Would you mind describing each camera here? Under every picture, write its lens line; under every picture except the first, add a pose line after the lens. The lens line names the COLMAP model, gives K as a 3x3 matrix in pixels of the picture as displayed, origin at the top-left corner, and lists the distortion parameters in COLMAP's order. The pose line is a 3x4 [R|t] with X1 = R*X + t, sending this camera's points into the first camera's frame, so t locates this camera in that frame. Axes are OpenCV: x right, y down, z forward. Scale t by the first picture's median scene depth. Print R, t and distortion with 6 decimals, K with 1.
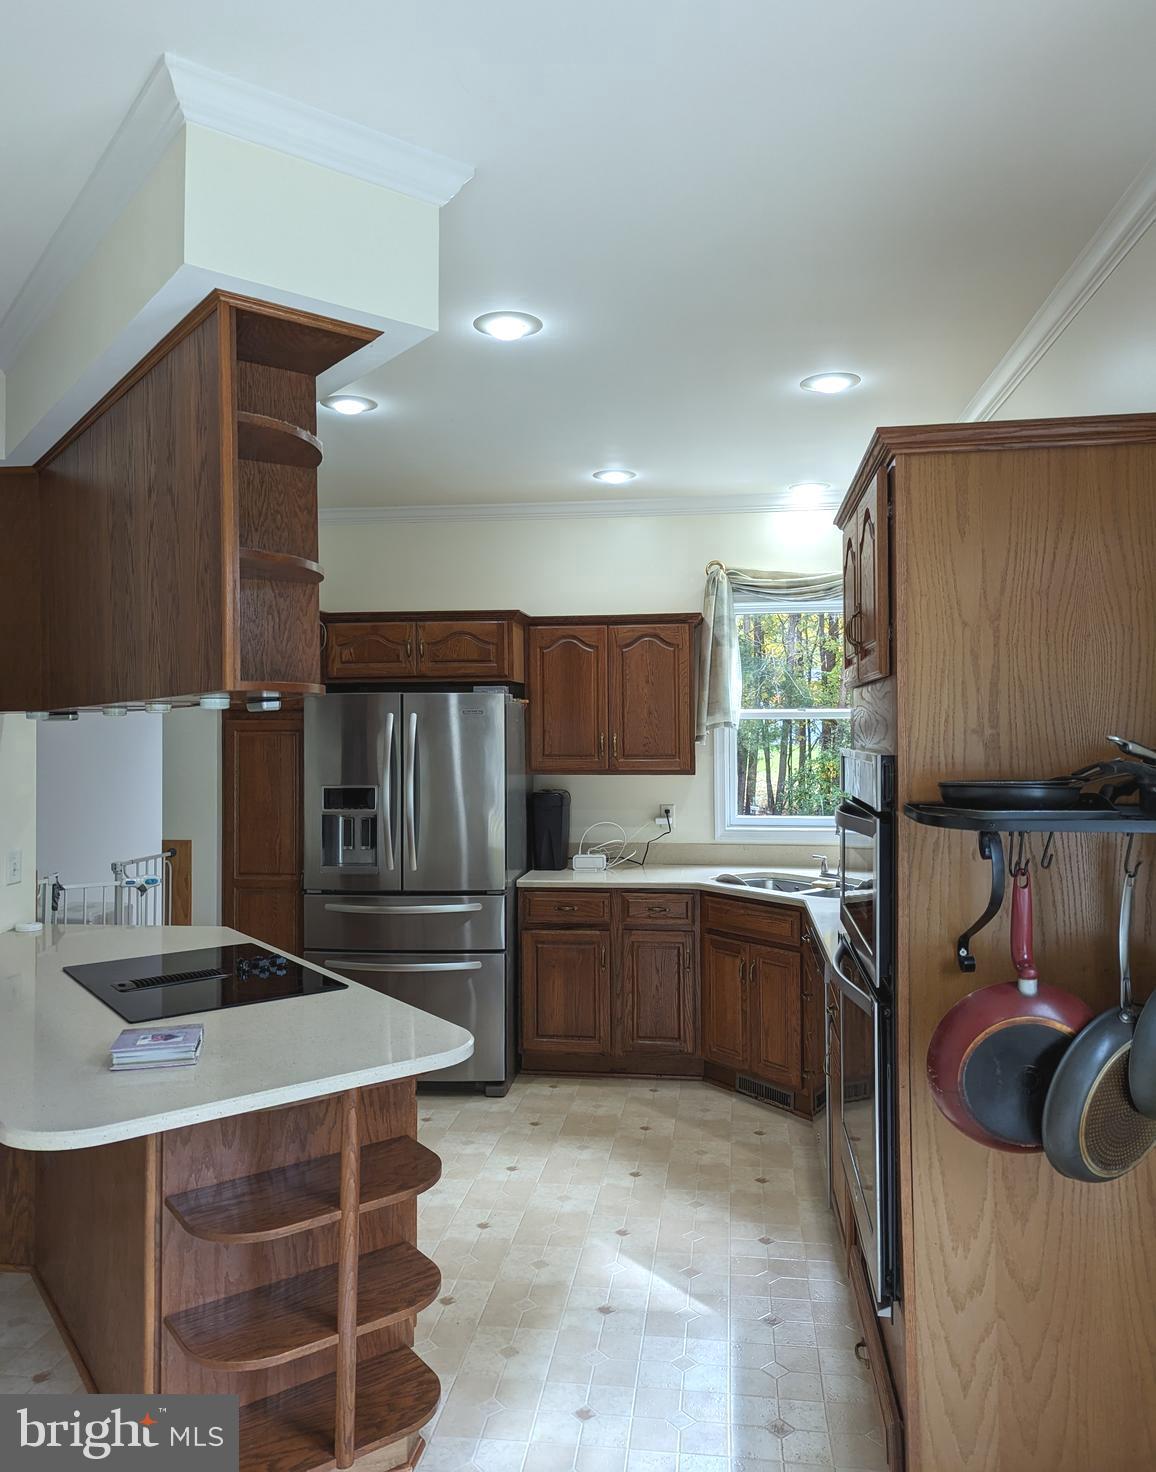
lens RADIAL K [[1063.9, 0, 578.0], [0, 1063.9, 736.0], [0, 0, 1]] dist [0.098231, -0.057720]
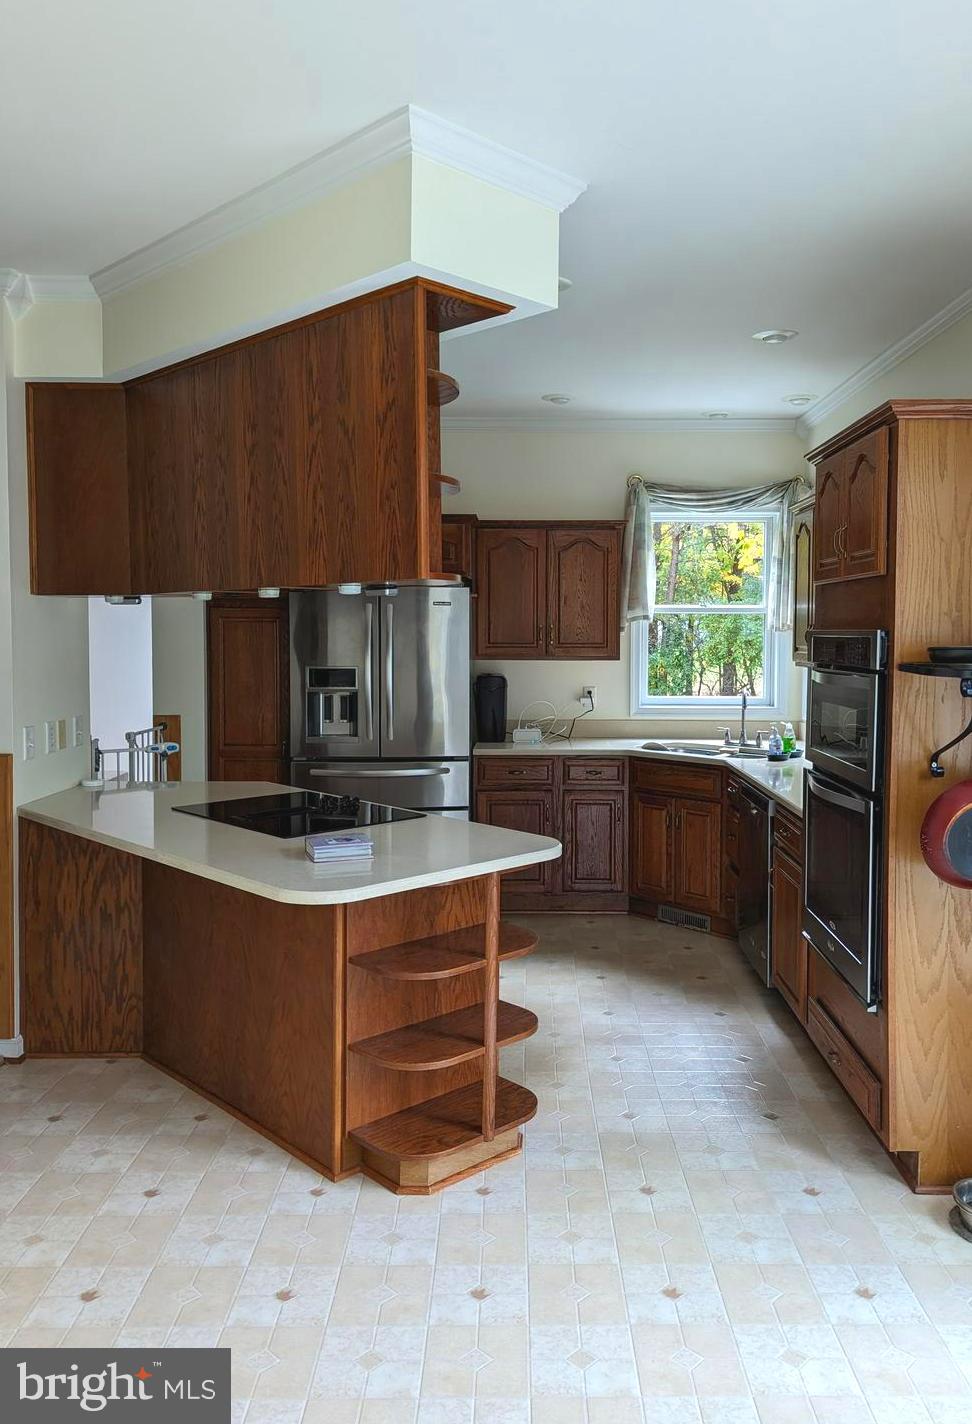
lens RADIAL K [[1054.3, 0, 532.1], [0, 1054.3, 686.1], [0, 0, 1]] dist [0.096552, -0.000055]
pose [[0.990184, 0.002382, 0.139752, -0.200131], [-0.008989, 0.998870, 0.046663, 0.015795], [-0.139483, -0.047461, 0.989086, -0.183699]]
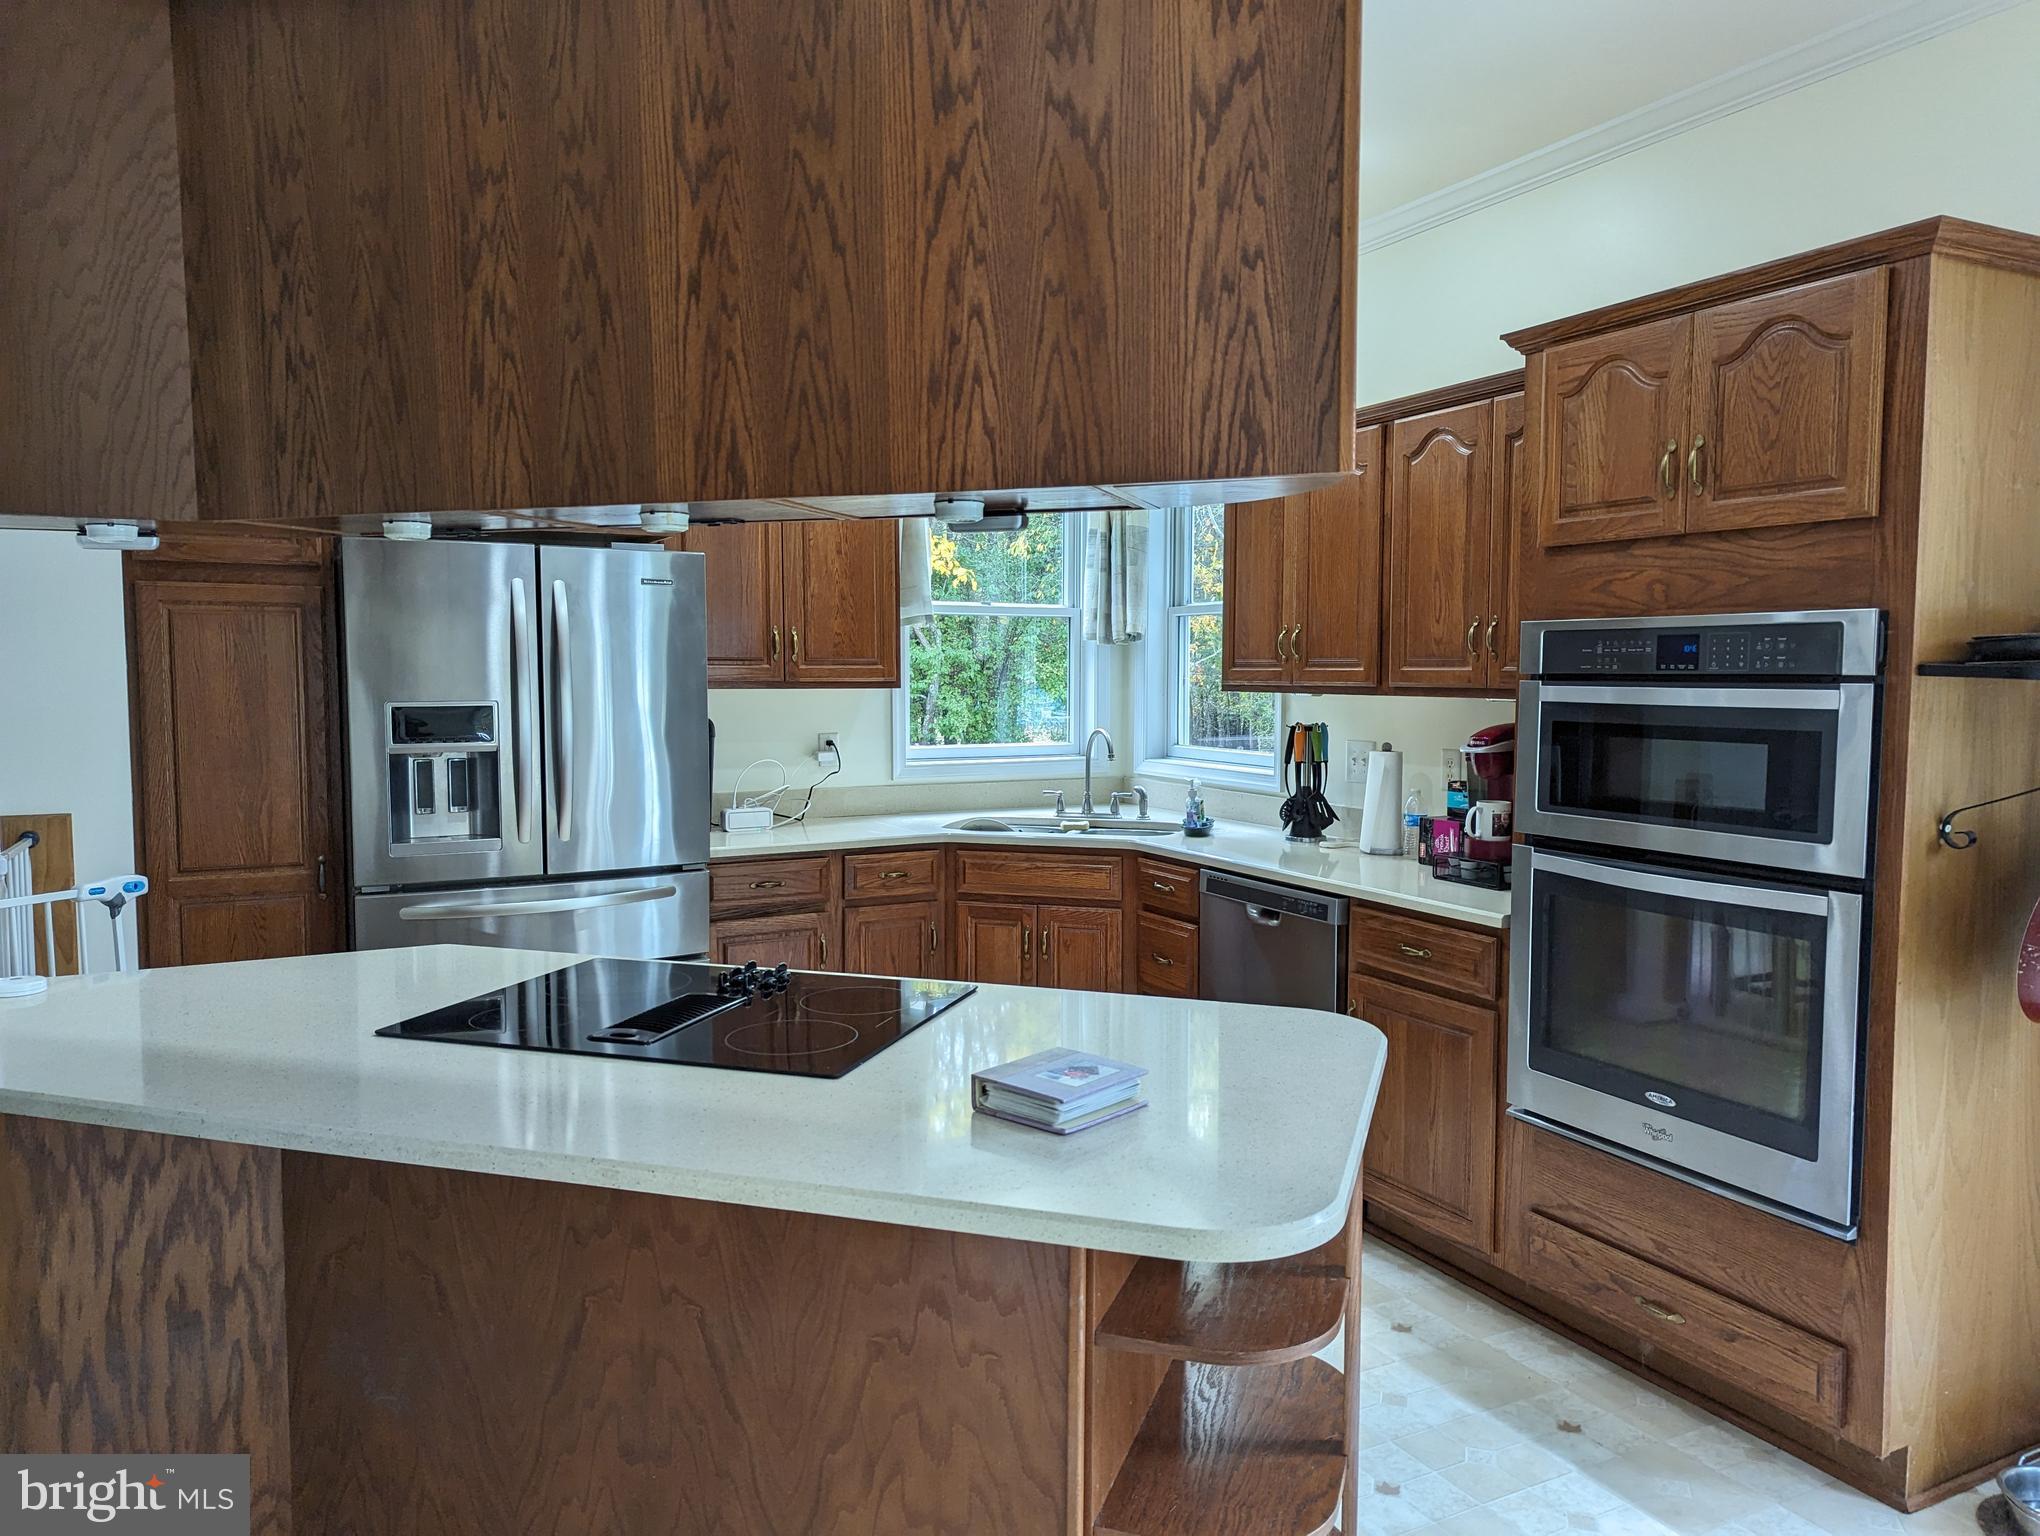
lens RADIAL K [[1408.6, 0, 1020.0], [0, 1408.6, 768.0], [0, 0, 1]] dist [0.047707, -0.003397]
pose [[0.817158, -0.035101, 0.575343, -0.500504], [-0.003461, 0.997827, 0.065791, 0.037802], [-0.576403, -0.055753, 0.815262, 0.242654]]
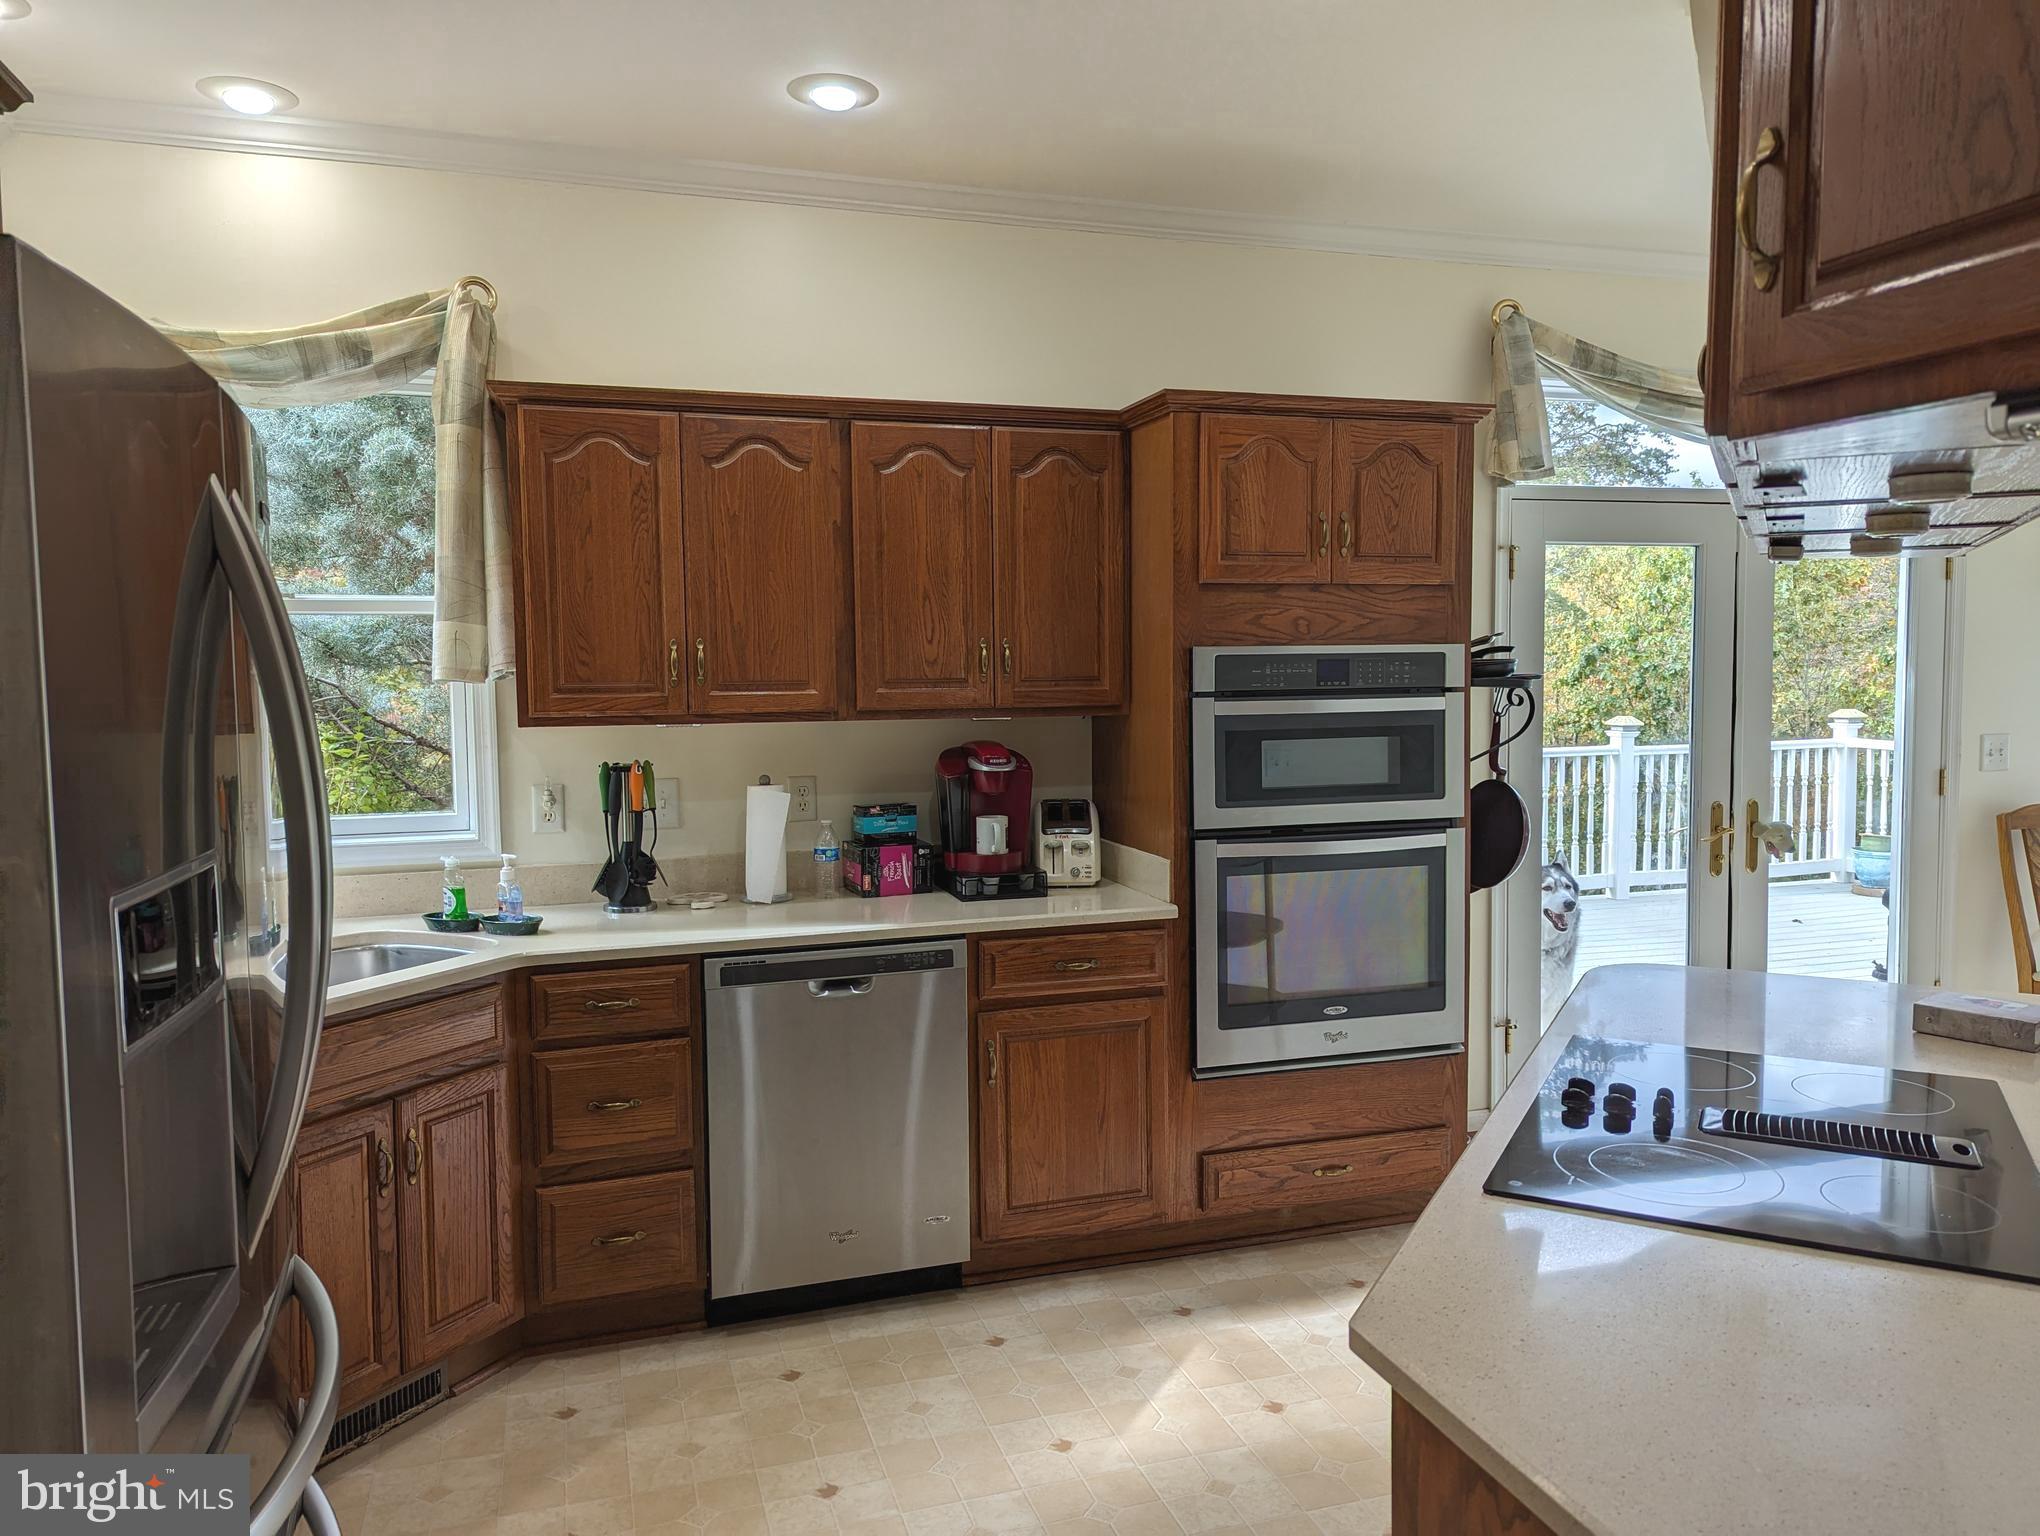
lens RADIAL K [[1444.0, 0, 1020.0], [0, 1444.0, 768.0], [0, 0, 1]] dist [0.093191, -0.001116]
pose [[-0.430532, -0.052864, 0.901026, -0.601386], [0.017783, 0.997593, 0.067027, 0.021051], [-0.902400, 0.044880, -0.428556, 1.213058]]
